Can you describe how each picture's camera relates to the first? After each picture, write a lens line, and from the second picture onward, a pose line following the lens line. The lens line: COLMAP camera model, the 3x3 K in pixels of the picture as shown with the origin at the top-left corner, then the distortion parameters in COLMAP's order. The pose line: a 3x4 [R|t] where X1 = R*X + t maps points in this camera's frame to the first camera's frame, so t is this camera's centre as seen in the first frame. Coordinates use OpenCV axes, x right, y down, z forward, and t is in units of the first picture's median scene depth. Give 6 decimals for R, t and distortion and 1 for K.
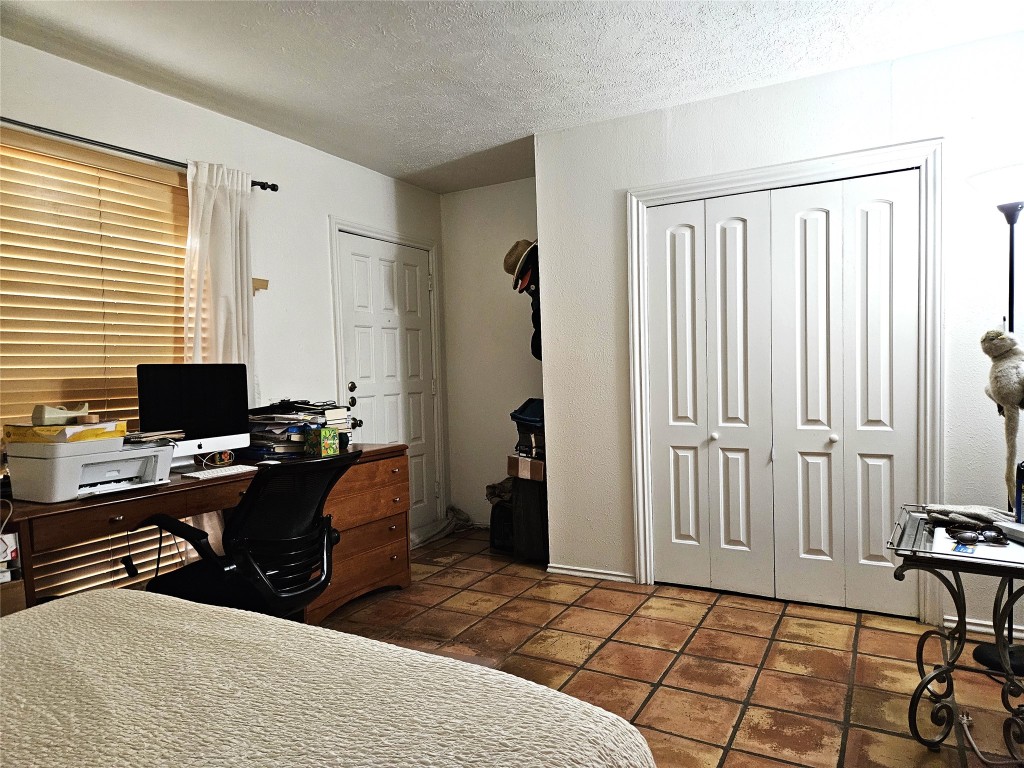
lens RADIAL K [[679.8, 0, 511.5], [0, 679.8, 386.7], [0, 0, 1]] dist [0.020099, -0.004799]
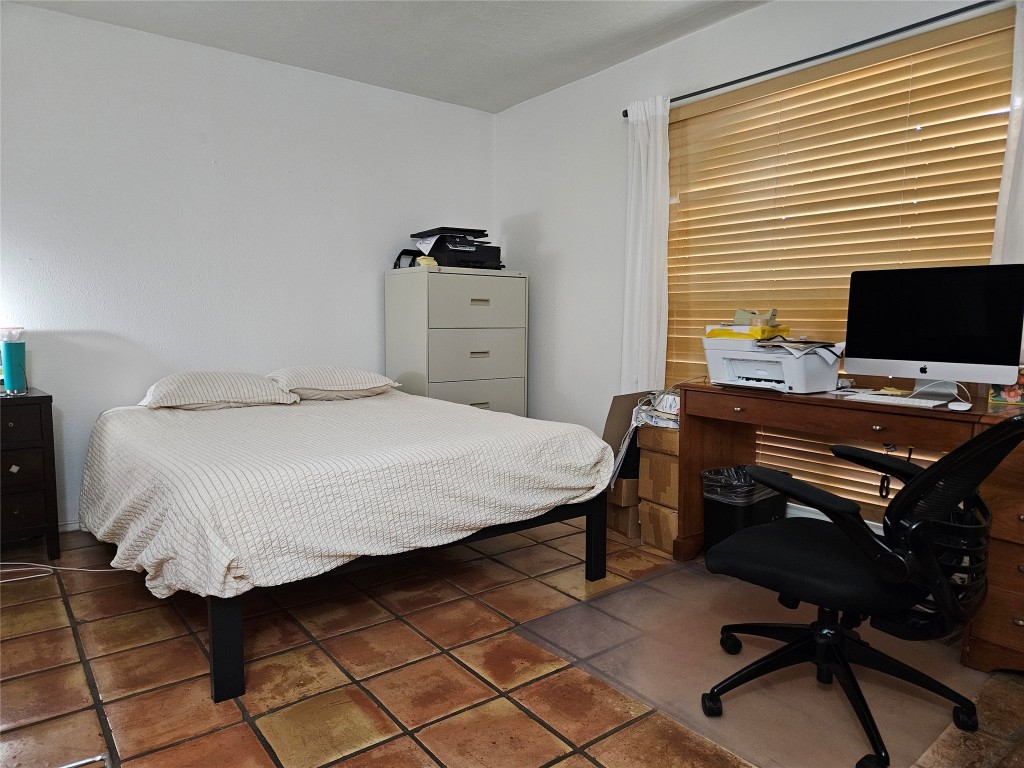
lens RADIAL K [[679.8, 0, 511.9], [0, 679.8, 383.0], [0, 0, 1]] dist [0.020099, -0.004799]
pose [[-0.398758, 0.115811, -0.909714, 0.597822], [-0.018248, 0.990795, 0.134132, 0.002410], [0.916875, 0.070086, -0.392974, 1.074334]]
